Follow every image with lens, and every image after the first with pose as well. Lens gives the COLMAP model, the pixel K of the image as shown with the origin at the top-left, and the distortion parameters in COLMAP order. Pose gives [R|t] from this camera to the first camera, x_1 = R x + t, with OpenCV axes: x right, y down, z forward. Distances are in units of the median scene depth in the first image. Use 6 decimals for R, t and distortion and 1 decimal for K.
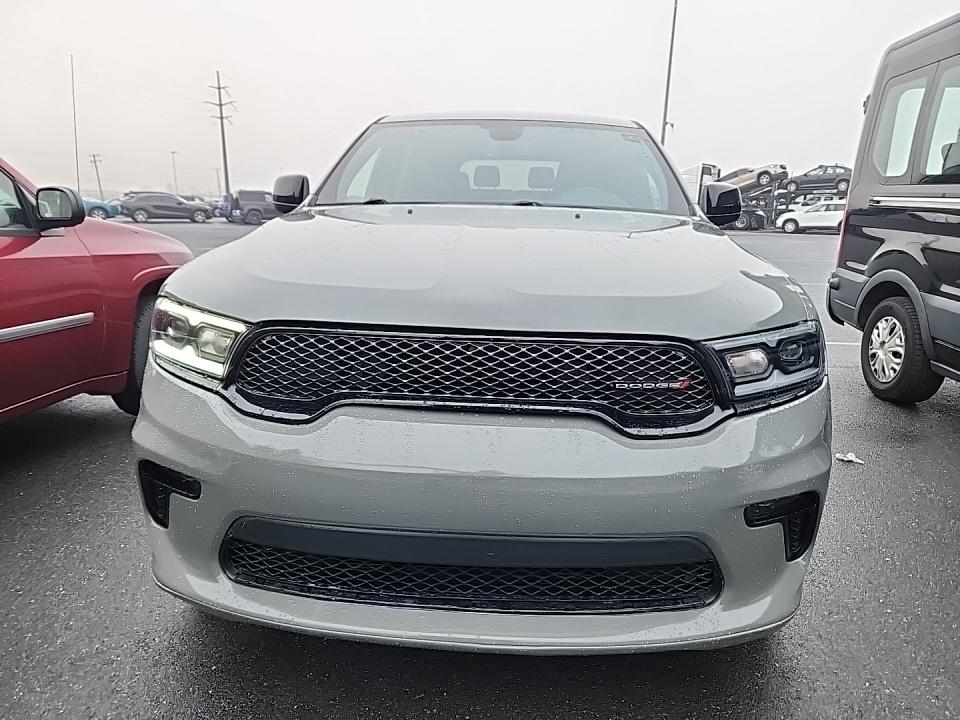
lens RADIAL K [[654.3, 0, 480.0], [0, 654.3, 360.0], [0, 0, 1]] dist [0.026959, 0.001085]
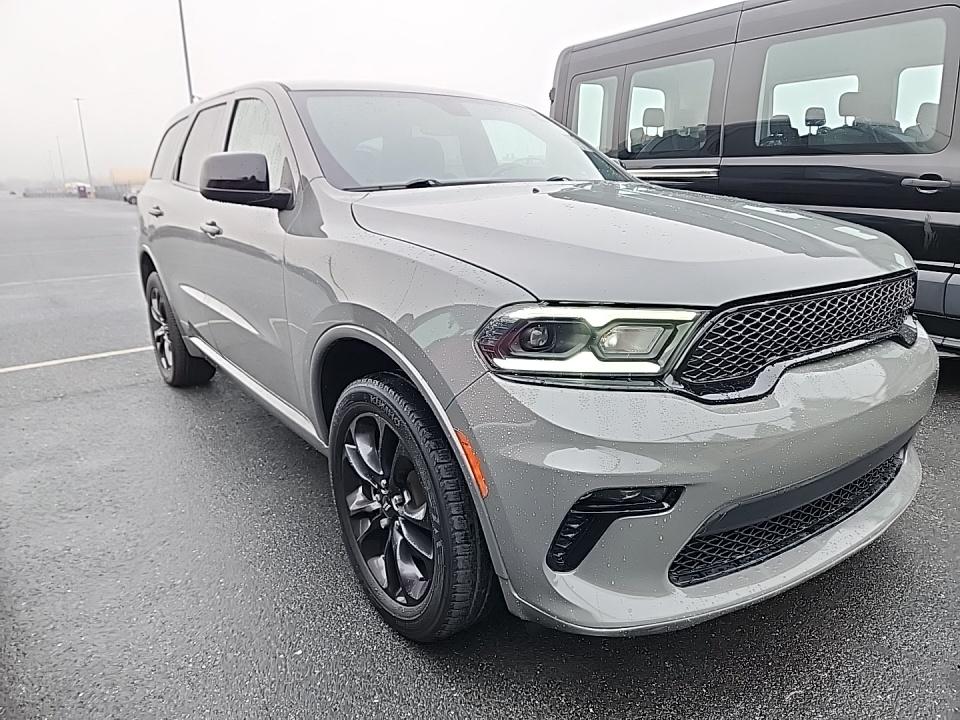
lens RADIAL K [[654.3, 0, 480.0], [0, 654.3, 360.0], [0, 0, 1]] dist [0.026959, 0.001085]
pose [[0.781934, -0.195595, 0.591880, -0.690860], [0.179257, 0.979946, 0.087019, -0.071540], [-0.597031, 0.038056, 0.801315, 0.257460]]
